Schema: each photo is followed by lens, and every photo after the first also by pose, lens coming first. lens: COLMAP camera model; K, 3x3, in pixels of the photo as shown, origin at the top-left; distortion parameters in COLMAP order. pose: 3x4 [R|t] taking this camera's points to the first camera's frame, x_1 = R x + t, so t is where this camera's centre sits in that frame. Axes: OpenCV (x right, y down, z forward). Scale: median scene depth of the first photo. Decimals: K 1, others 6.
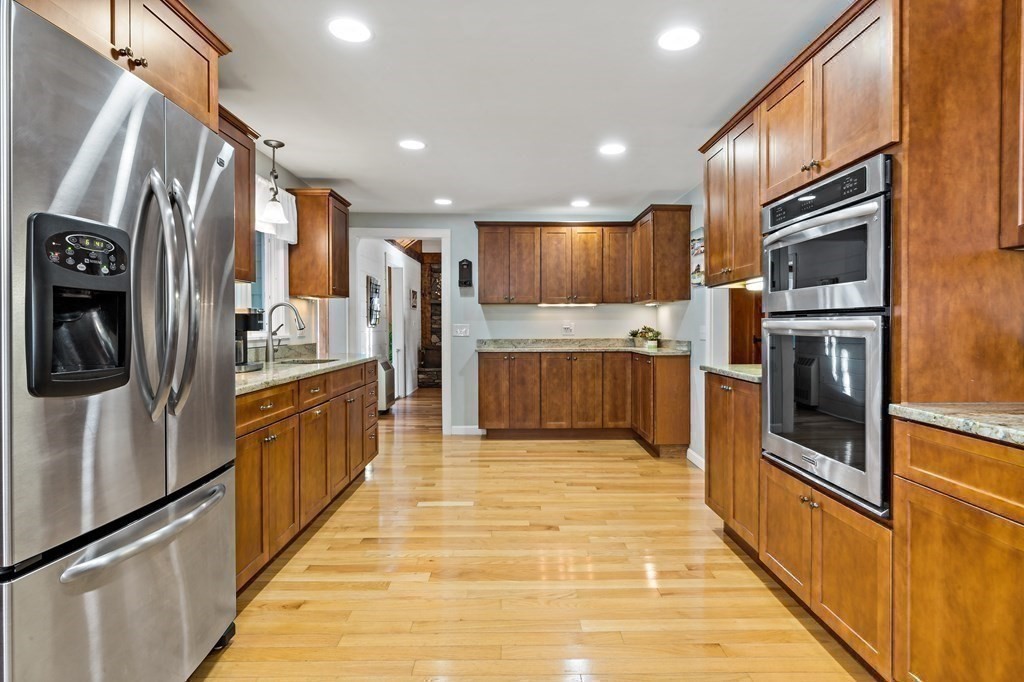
lens RADIAL K [[548.7, 0, 517.5], [0, 548.7, 313.8], [0, 0, 1]] dist [-0.003535, 0.002852]
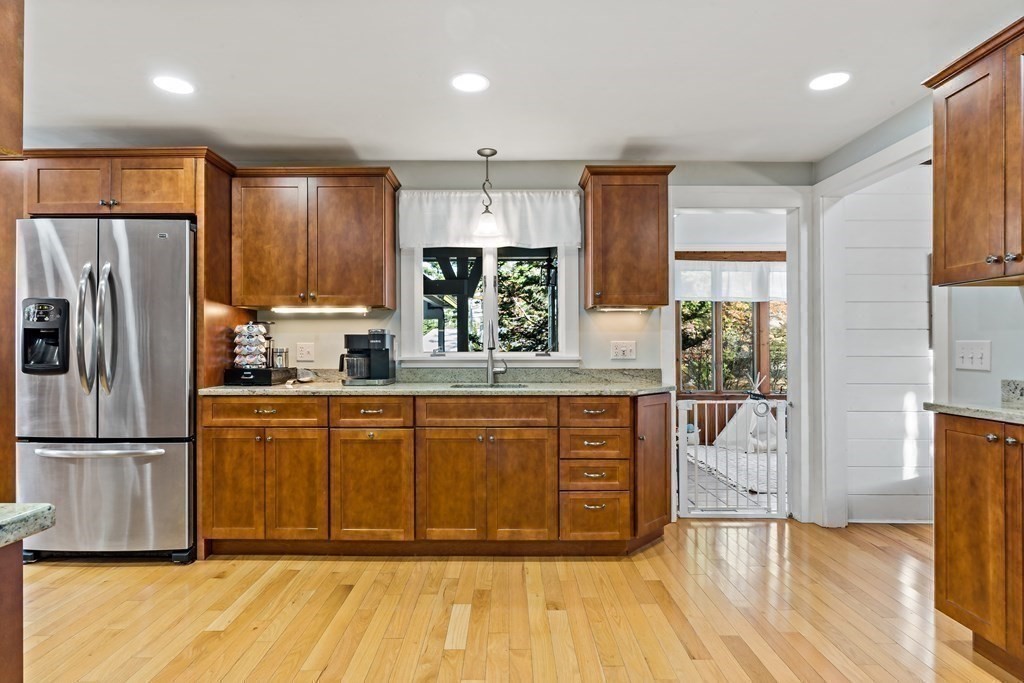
lens RADIAL K [[548.7, 0, 505.4], [0, 548.7, 345.7], [0, 0, 1]] dist [-0.003535, 0.002852]
pose [[-0.039184, -0.004903, -0.999220, 0.574986], [0.022448, 0.999731, -0.005786, 0.032063], [0.998980, -0.022657, -0.039063, 1.237010]]
